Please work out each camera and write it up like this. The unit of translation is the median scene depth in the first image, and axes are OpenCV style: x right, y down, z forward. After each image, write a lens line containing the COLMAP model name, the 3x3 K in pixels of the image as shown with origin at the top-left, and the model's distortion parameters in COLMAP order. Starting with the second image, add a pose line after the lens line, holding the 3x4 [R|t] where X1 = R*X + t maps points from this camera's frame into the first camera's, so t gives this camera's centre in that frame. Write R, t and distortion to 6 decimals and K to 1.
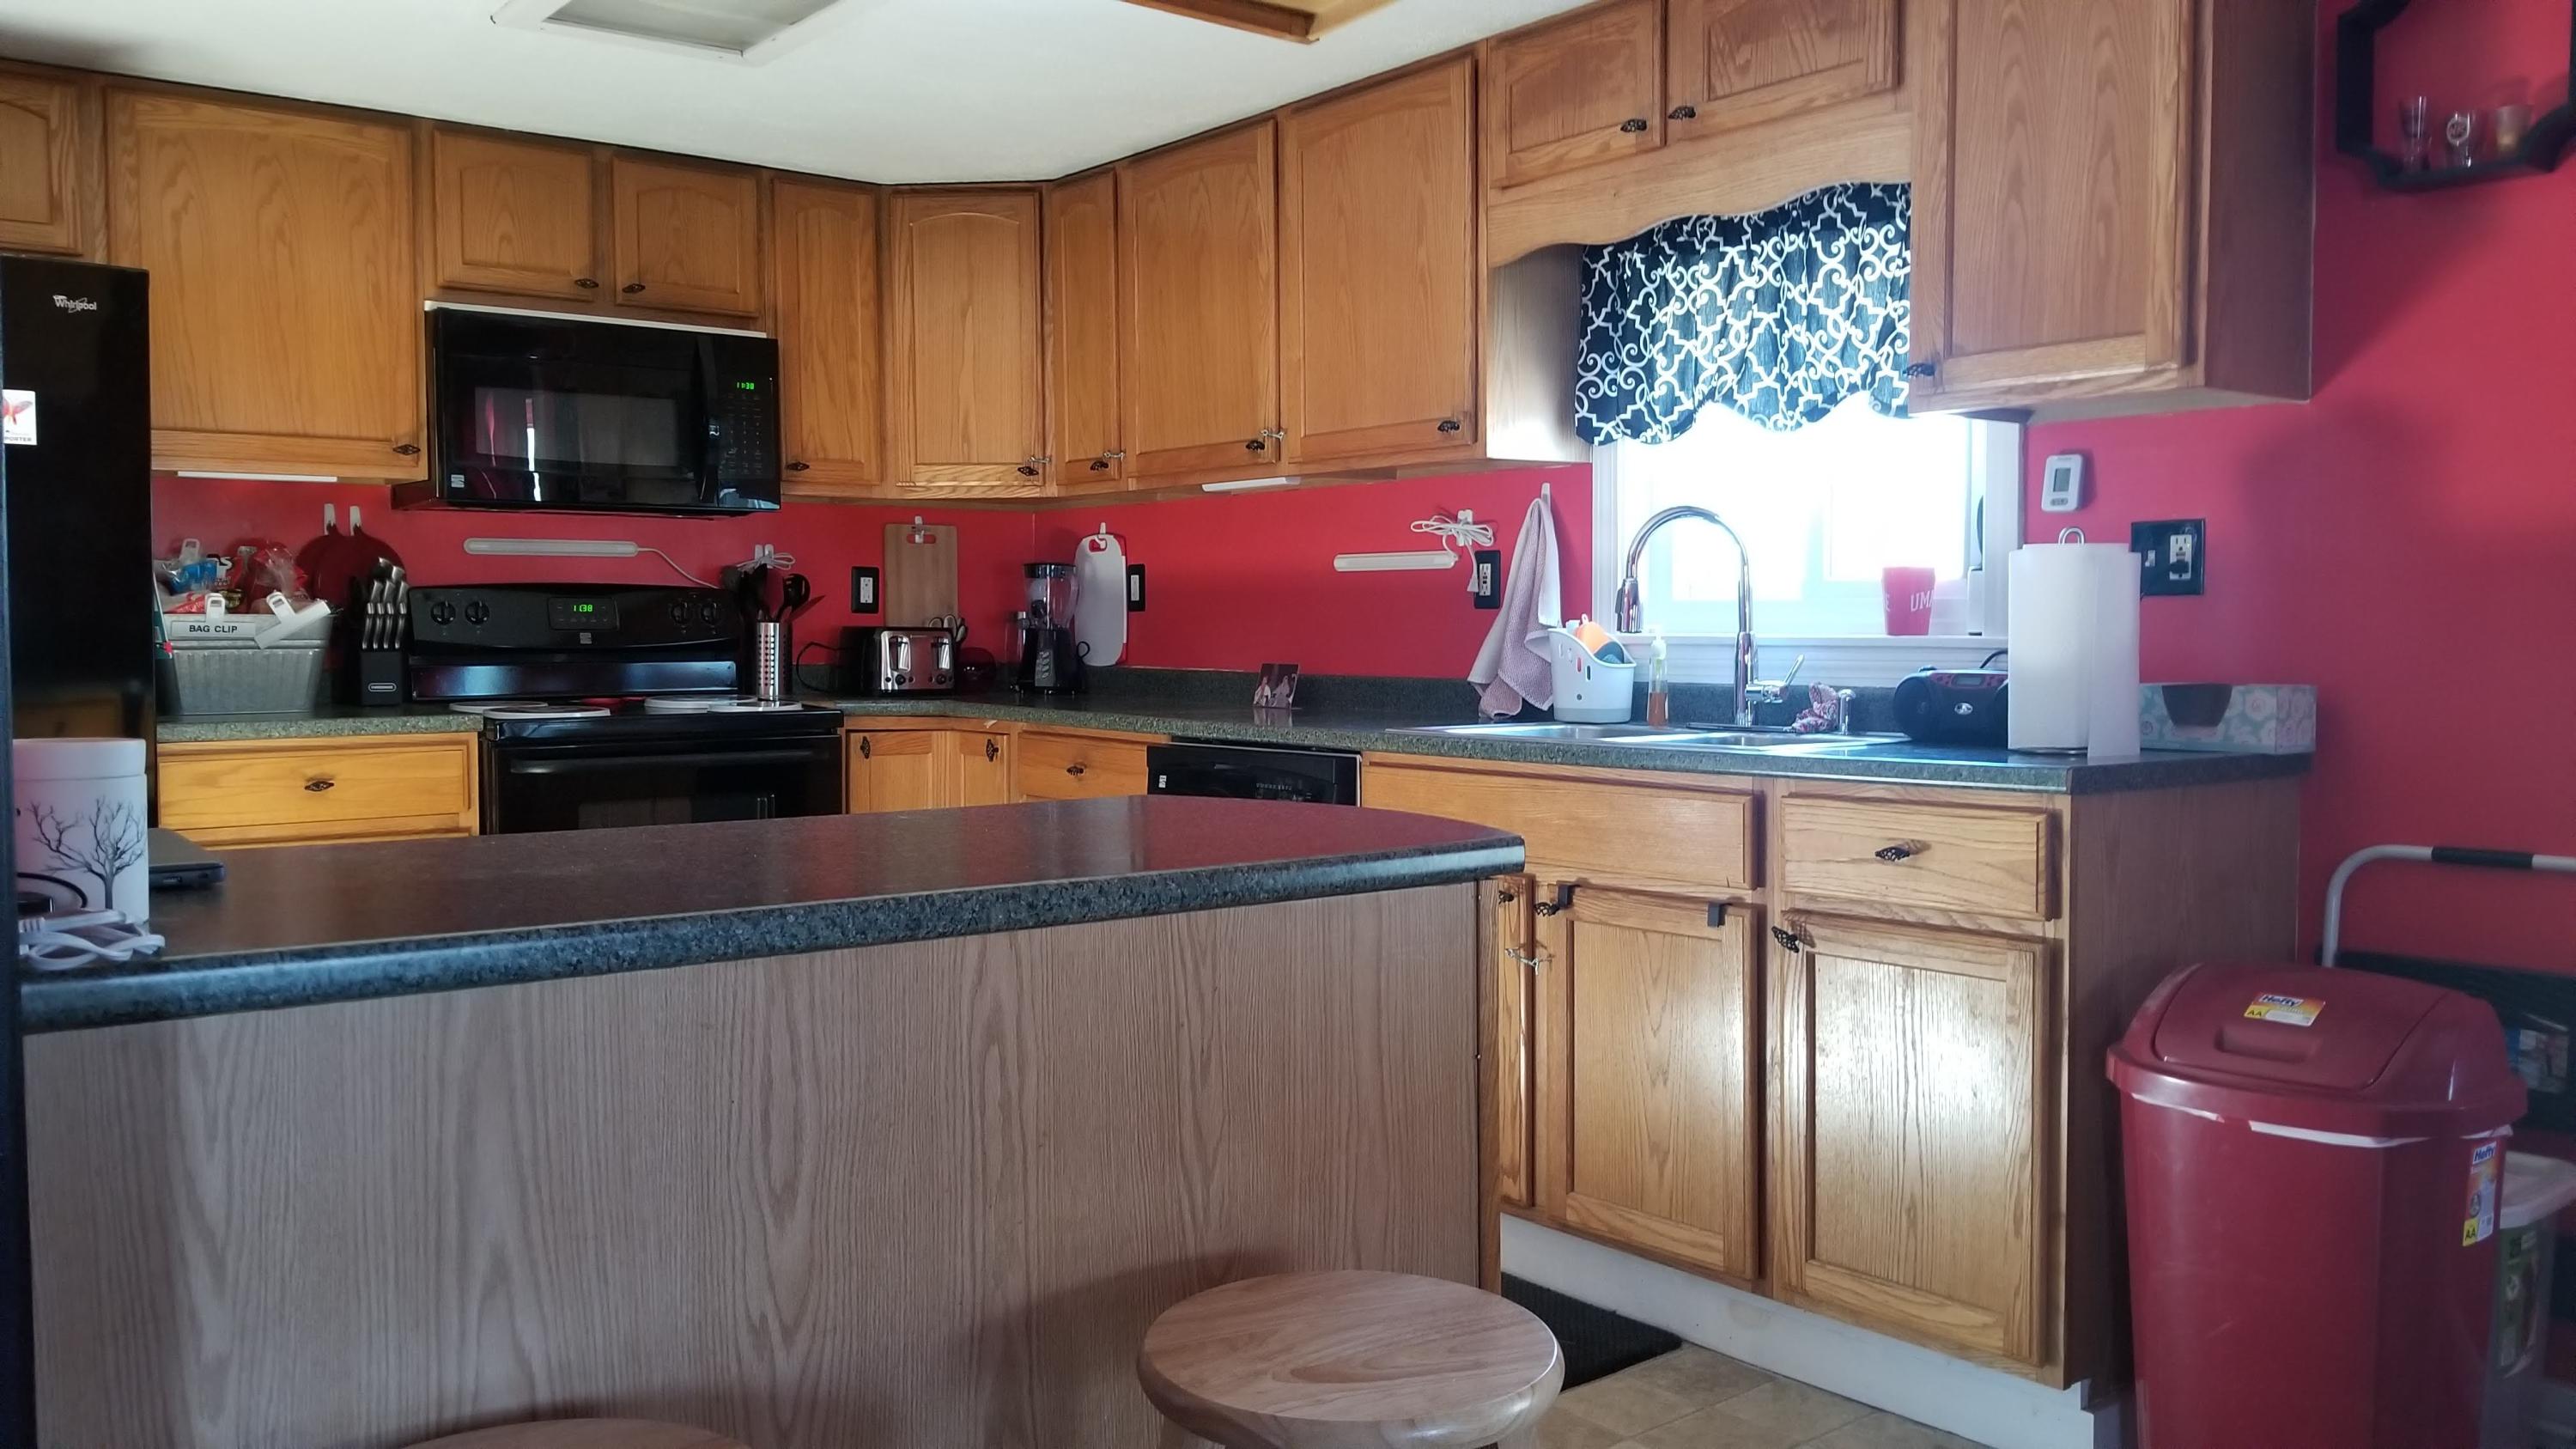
lens RADIAL K [[2048.1, 0, 1310.3], [0, 2048.1, 738.5], [0, 0, 1]] dist [0.129432, -0.280075]
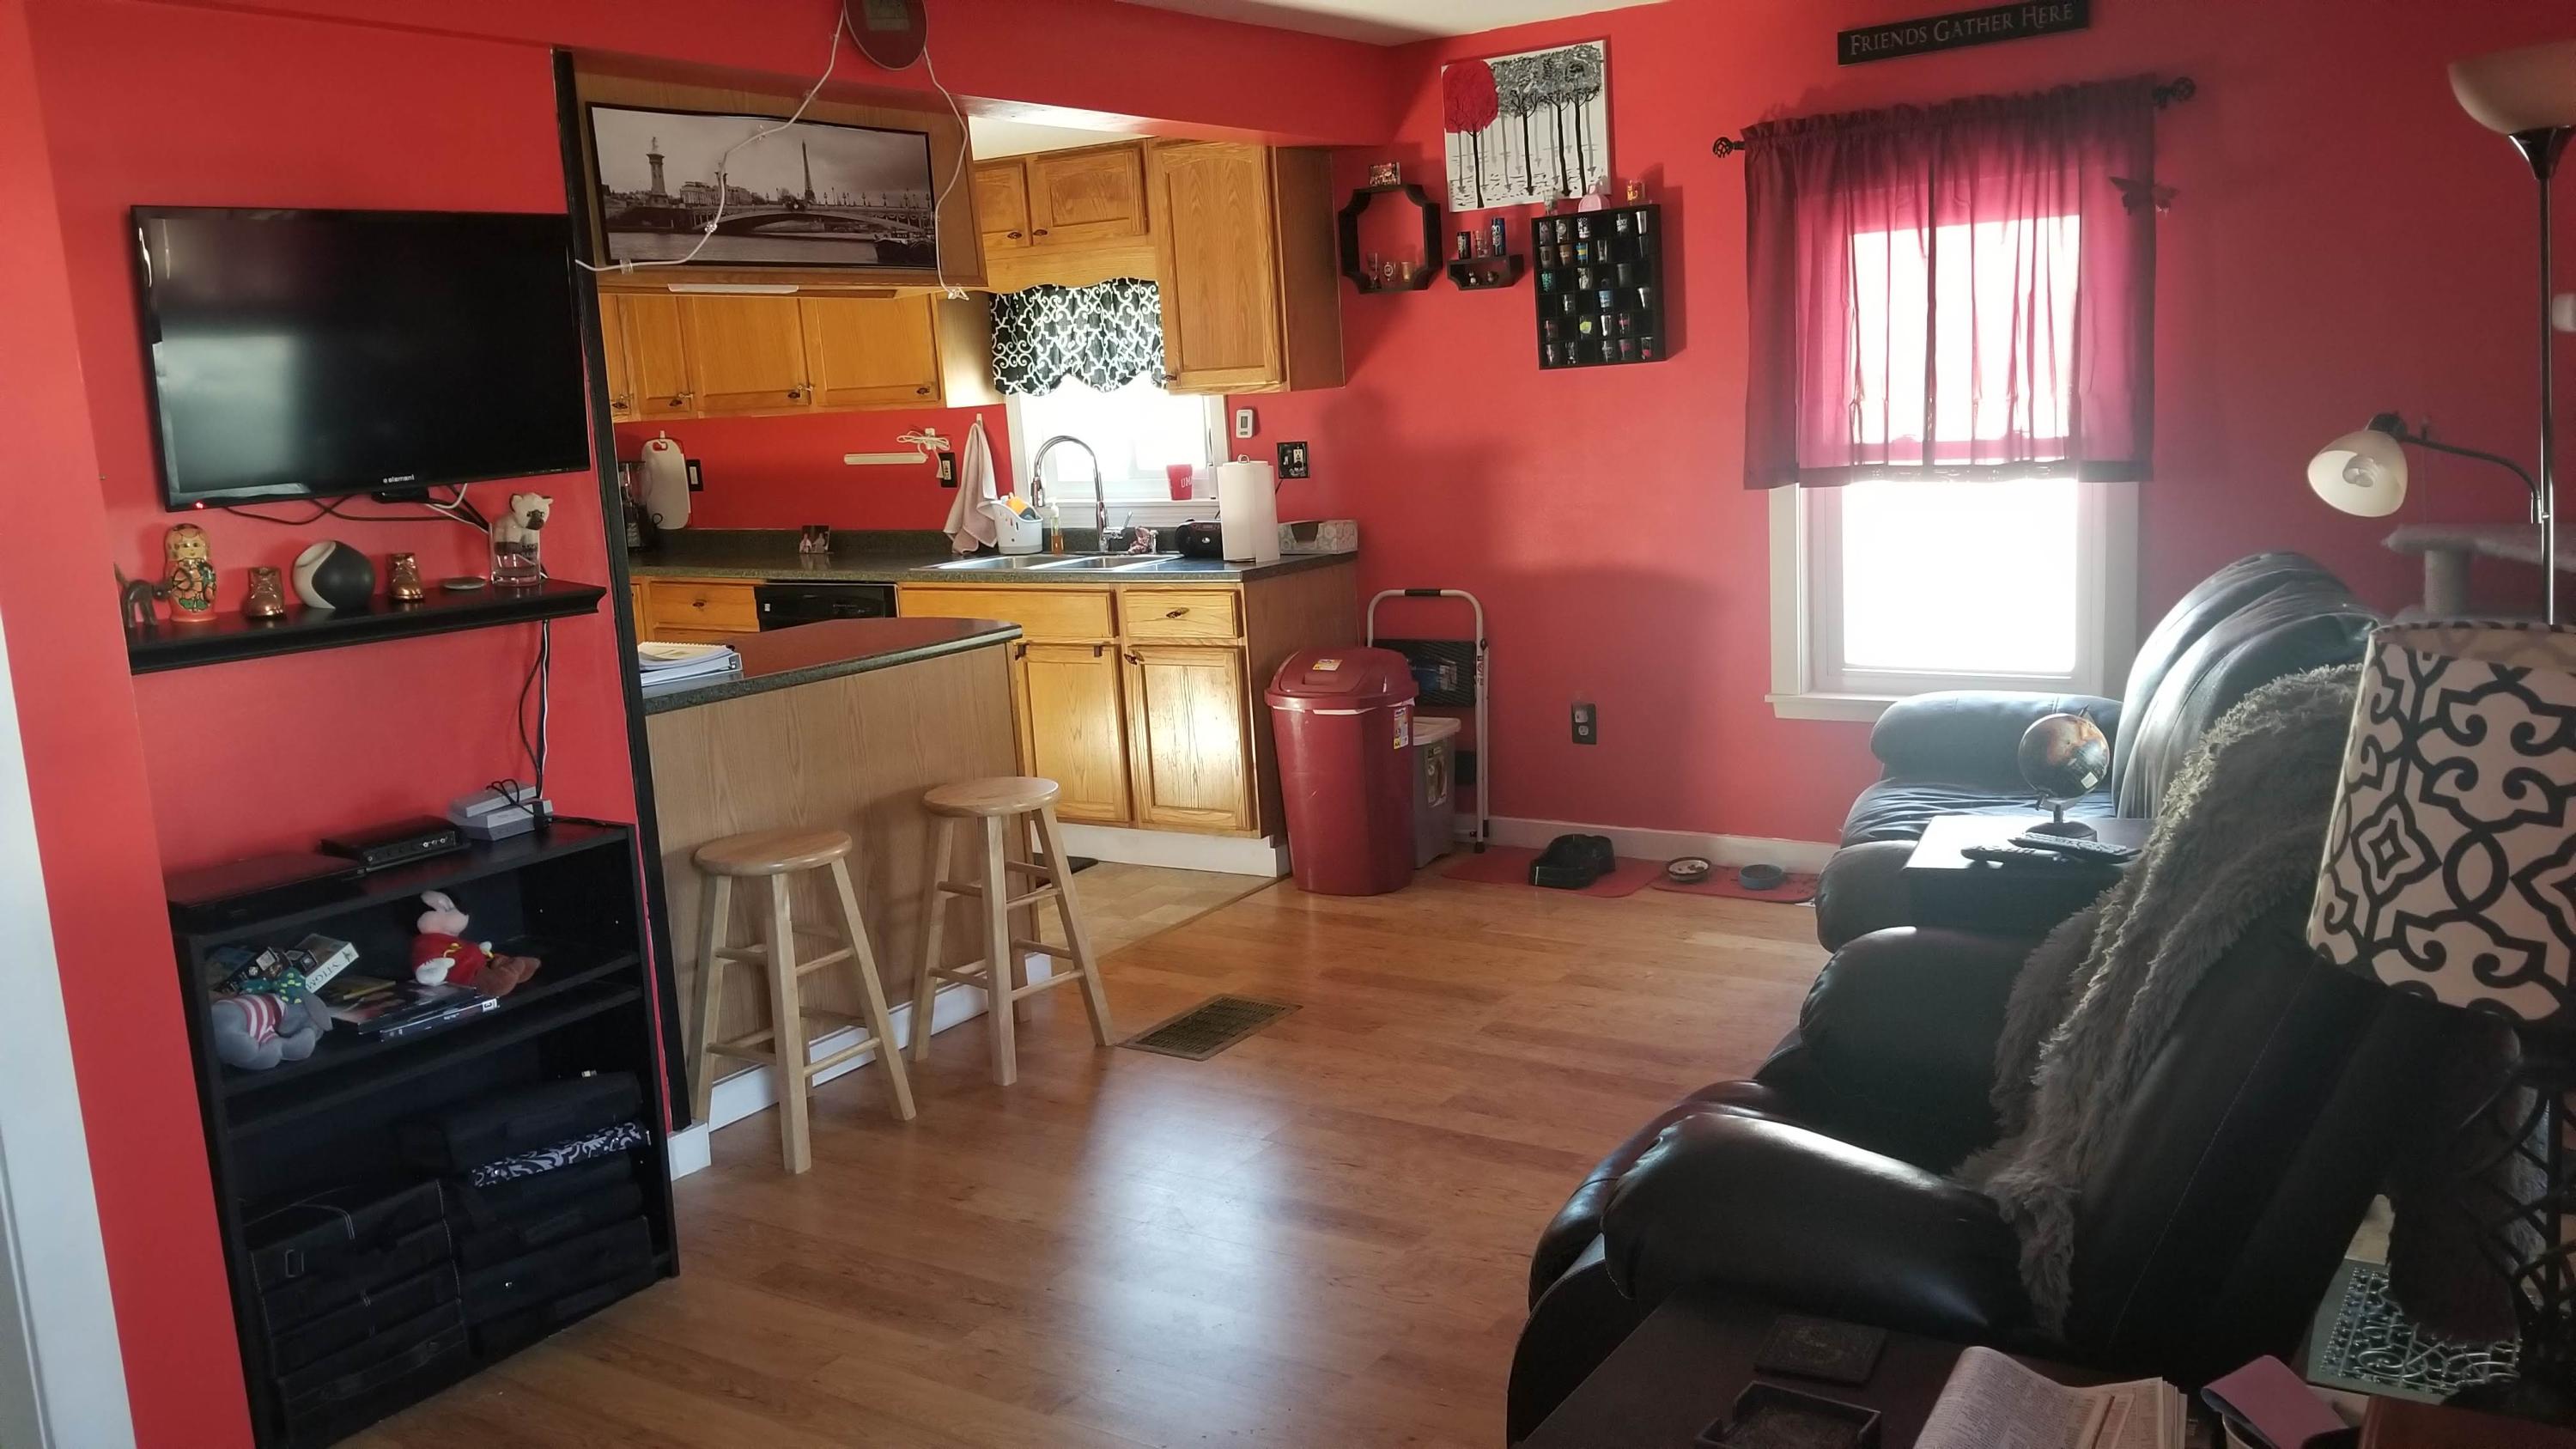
lens RADIAL K [[2048.1, 0, 1310.3], [0, 2048.1, 738.5], [0, 0, 1]] dist [0.129432, -0.280075]
pose [[0.952032, -0.108750, 0.286022, -0.164710], [0.075818, 0.989403, 0.123826, -0.055291], [-0.296457, -0.096201, 0.950189, -0.854227]]
